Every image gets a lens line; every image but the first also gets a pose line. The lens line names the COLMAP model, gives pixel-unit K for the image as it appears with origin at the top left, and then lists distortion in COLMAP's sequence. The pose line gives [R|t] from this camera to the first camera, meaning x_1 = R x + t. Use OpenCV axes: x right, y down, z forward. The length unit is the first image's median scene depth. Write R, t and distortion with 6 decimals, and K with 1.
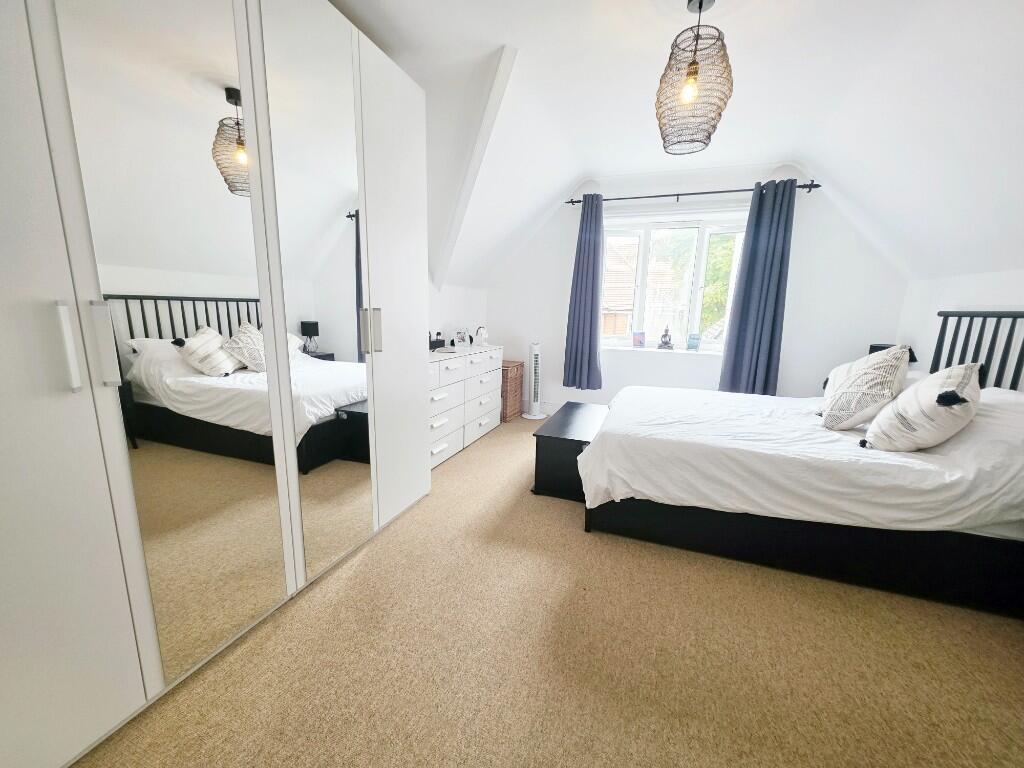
lens RADIAL K [[385.2, 0, 513.1], [0, 385.2, 383.9], [0, 0, 1]] dist [-0.006104, 0.000152]
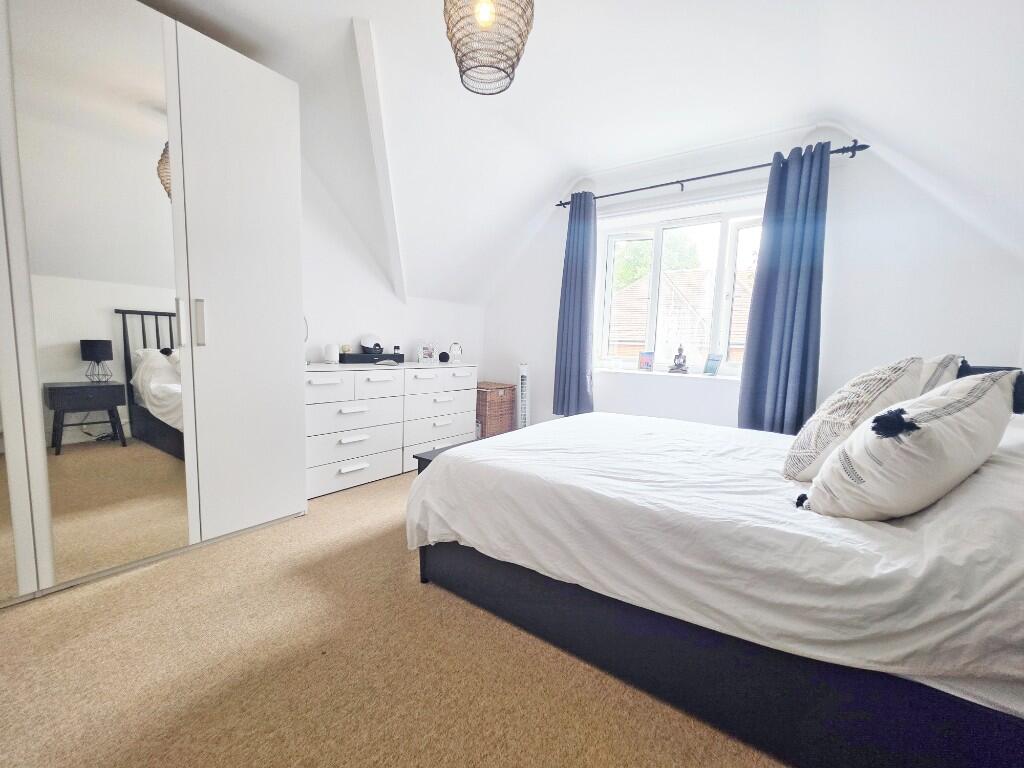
lens RADIAL K [[405.9, 0, 511.1], [0, 405.9, 386.4], [0, 0, 1]] dist [-0.001761, -0.000577]
pose [[0.967353, 0.031512, -0.251465, 0.610532], [-0.053028, 0.995443, -0.079253, 0.049756], [0.247822, 0.090000, 0.964616, 0.236986]]
